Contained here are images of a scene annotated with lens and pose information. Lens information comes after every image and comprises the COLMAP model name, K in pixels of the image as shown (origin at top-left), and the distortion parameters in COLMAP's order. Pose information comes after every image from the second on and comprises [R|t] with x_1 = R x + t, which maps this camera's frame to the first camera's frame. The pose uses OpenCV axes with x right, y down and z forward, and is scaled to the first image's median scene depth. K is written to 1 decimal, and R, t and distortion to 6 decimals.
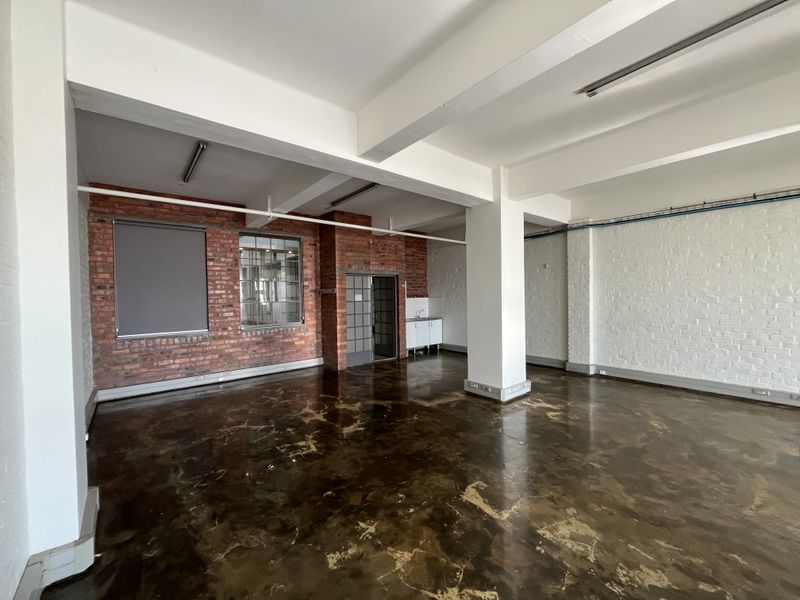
lens RADIAL K [[323.7, 0, 400.0], [0, 323.7, 300.0], [0, 0, 1]] dist [0.000309, -0.000053]
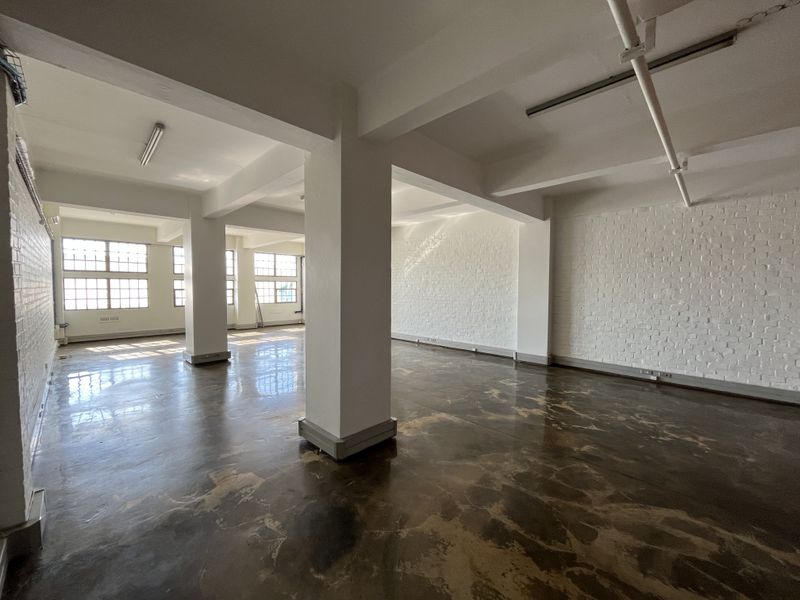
lens RADIAL K [[323.7, 0, 400.0], [0, 323.7, 300.0], [0, 0, 1]] dist [0.000309, -0.000053]
pose [[-0.995259, 0.015977, -0.095944, 0.276727], [0.010325, 0.998197, 0.059121, -0.035609], [0.096715, 0.057850, -0.993629, 1.821239]]
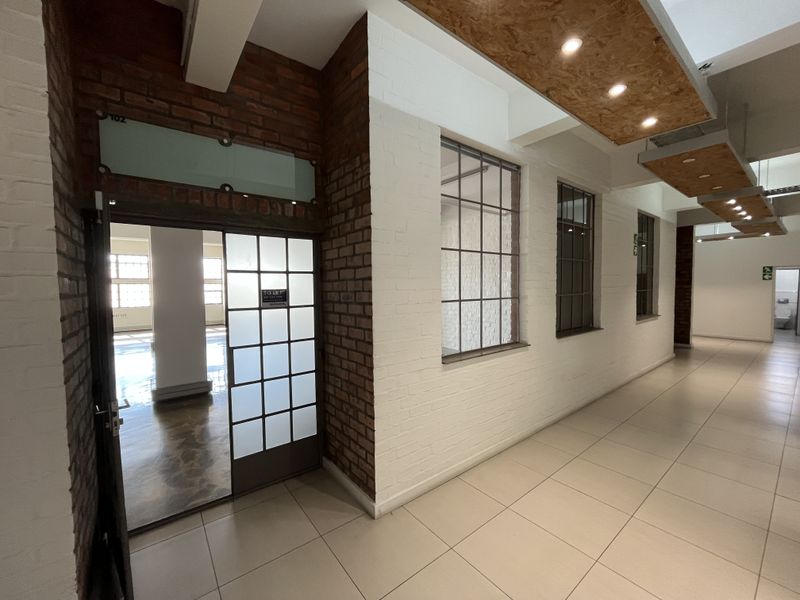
lens RADIAL K [[321.9, 0, 396.9], [0, 321.9, 299.6], [0, 0, 1]] dist [-0.009755, 0.000041]
pose [[-0.999048, 0.023665, 0.036661, -0.427180], [0.025734, 0.998041, 0.057017, -0.031710], [-0.035240, 0.057907, -0.997700, 2.117135]]
